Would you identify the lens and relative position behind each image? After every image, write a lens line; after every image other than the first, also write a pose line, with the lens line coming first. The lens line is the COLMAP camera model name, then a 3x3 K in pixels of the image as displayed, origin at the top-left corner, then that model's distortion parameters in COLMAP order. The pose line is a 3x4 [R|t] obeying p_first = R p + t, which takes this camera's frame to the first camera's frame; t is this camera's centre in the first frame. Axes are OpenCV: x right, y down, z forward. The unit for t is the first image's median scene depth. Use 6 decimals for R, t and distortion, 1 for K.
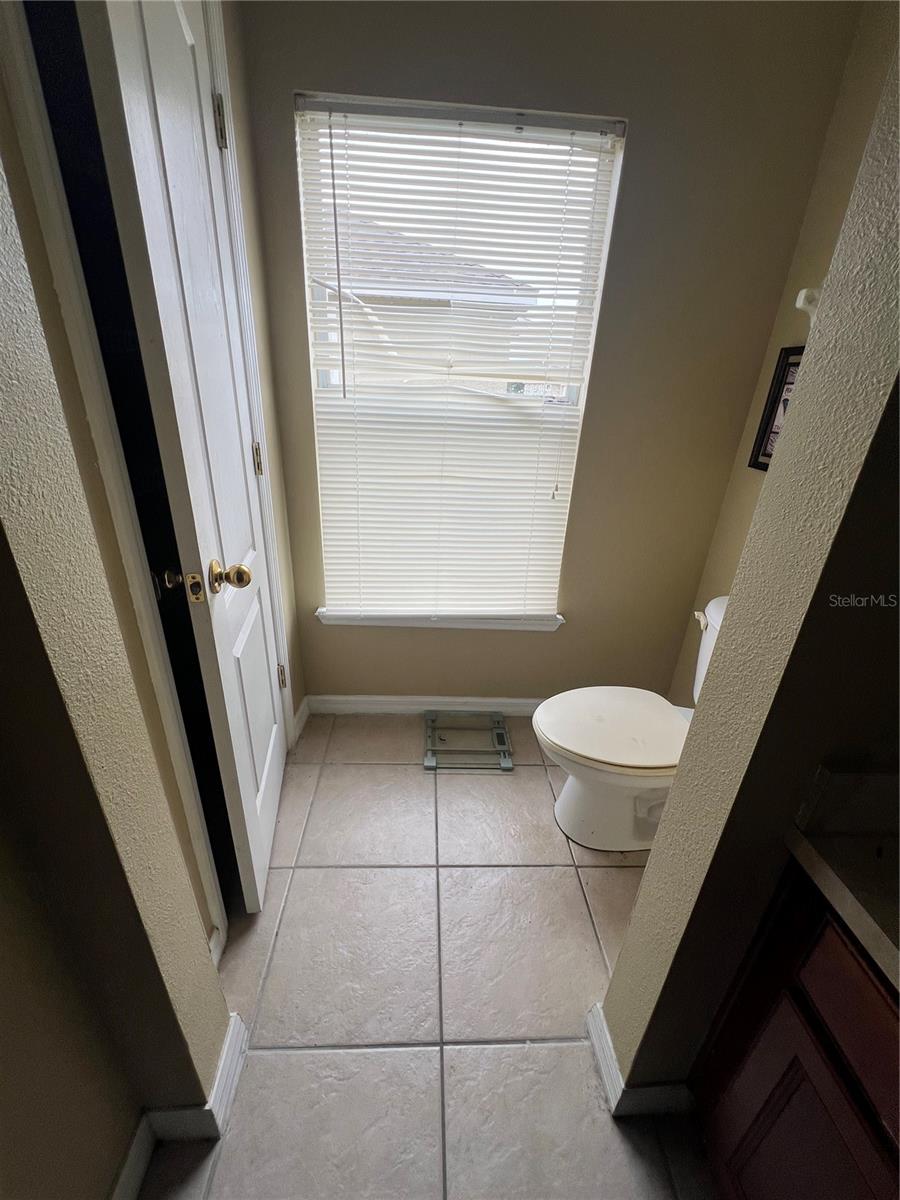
lens RADIAL K [[490.0, 0, 450.0], [0, 490.0, 600.0], [0, 0, 1]] dist [0.001286, 0.000203]
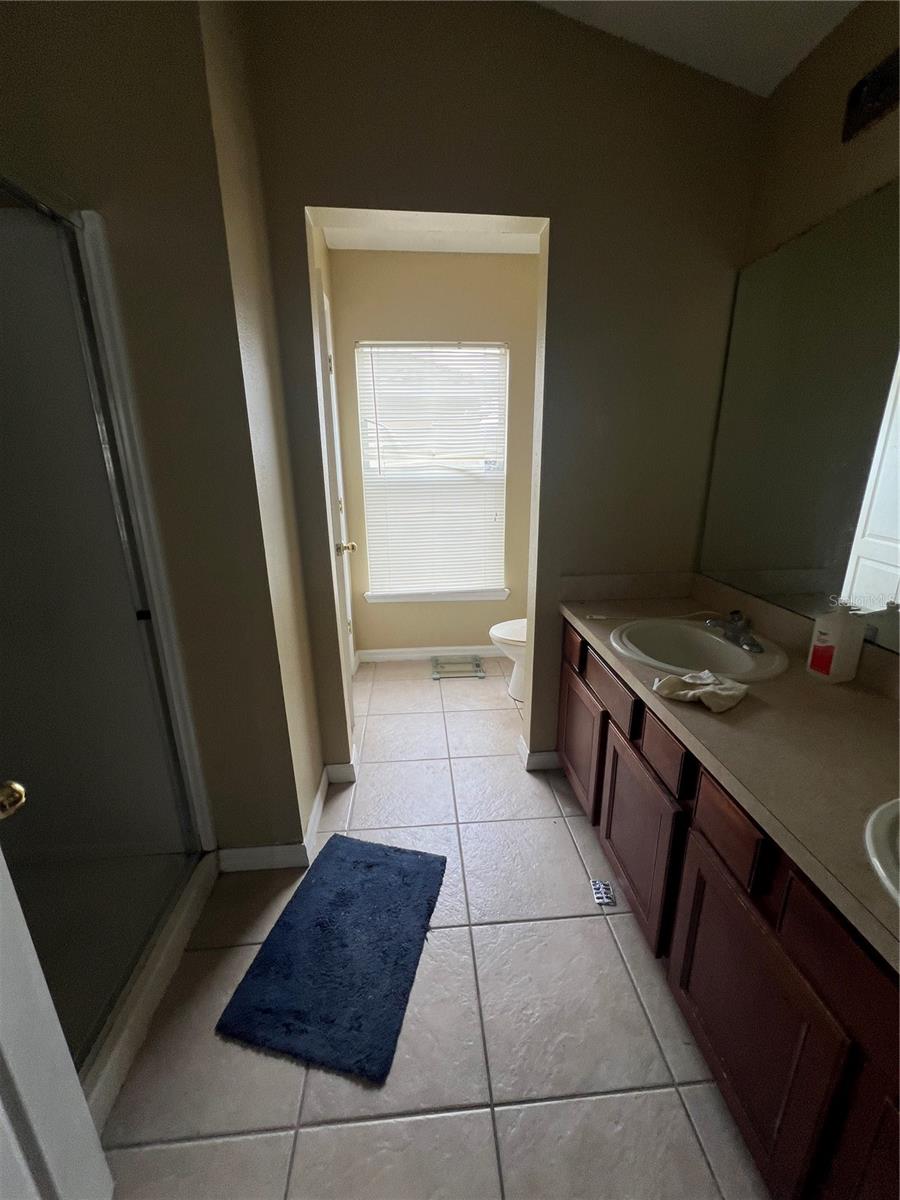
lens RADIAL K [[490.0, 0, 450.0], [0, 490.0, 600.0], [0, 0, 1]] dist [0.001286, 0.000203]
pose [[0.997942, -0.061541, 0.018032, -0.006889], [0.063408, 0.988960, -0.133932, 0.303708], [-0.009590, 0.134799, 0.990827, -0.728600]]
